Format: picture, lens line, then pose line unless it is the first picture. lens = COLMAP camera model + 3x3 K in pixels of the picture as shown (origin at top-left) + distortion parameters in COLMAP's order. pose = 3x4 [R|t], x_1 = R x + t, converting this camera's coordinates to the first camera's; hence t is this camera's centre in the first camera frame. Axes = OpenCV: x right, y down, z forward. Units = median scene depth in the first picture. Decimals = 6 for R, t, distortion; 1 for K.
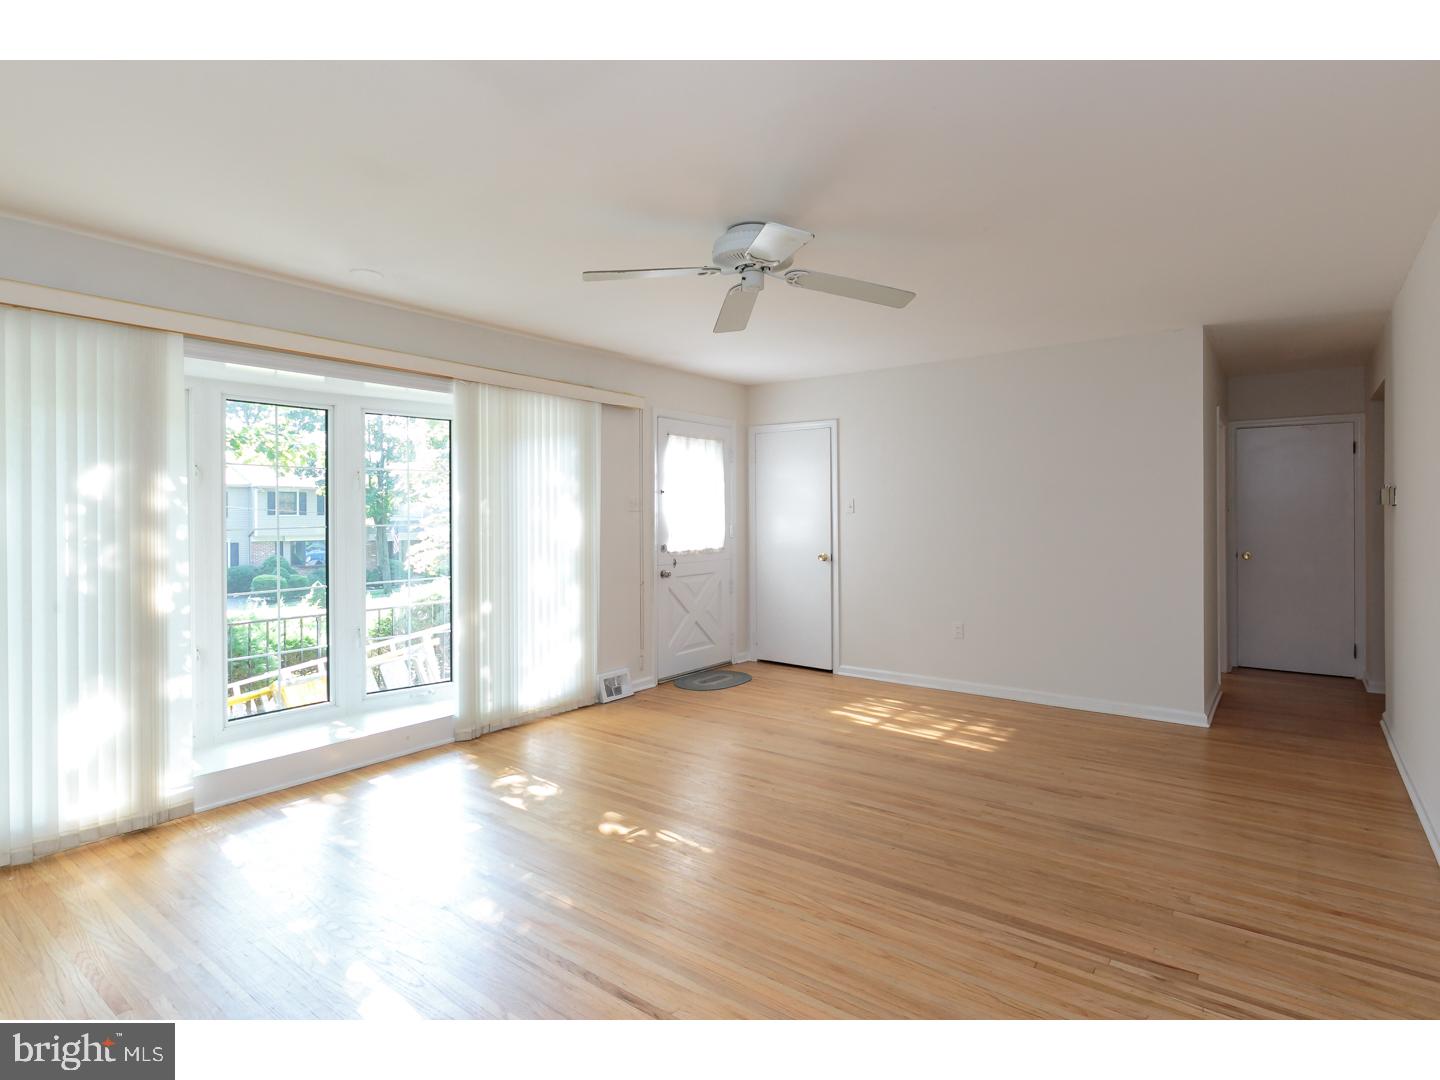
lens RADIAL K [[732.7, 0, 738.9], [0, 732.7, 535.0], [0, 0, 1]] dist [-0.000055, 0.000522]
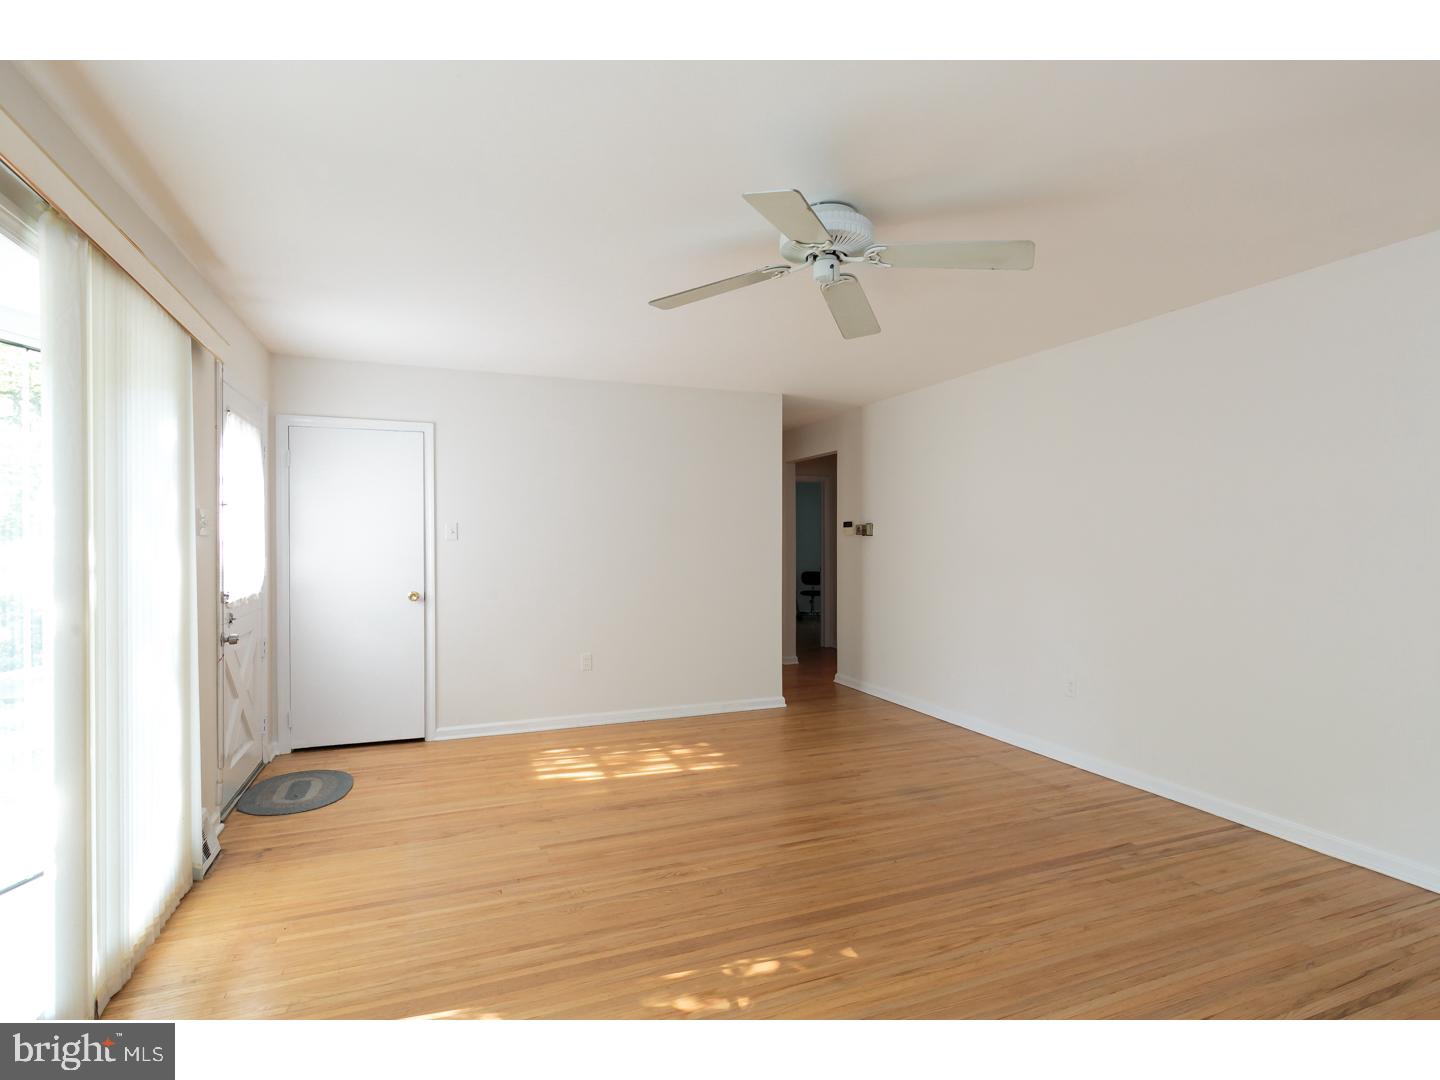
lens RADIAL K [[733.8, 0, 720.0], [0, 733.8, 540.0], [0, 0, 1]] dist [0.012523, 0.000194]
pose [[0.527614, -0.001335, 0.849483, -0.593757], [0.025382, 0.999577, -0.014194, -0.015563], [-0.849105, 0.029050, 0.527425, 0.473490]]
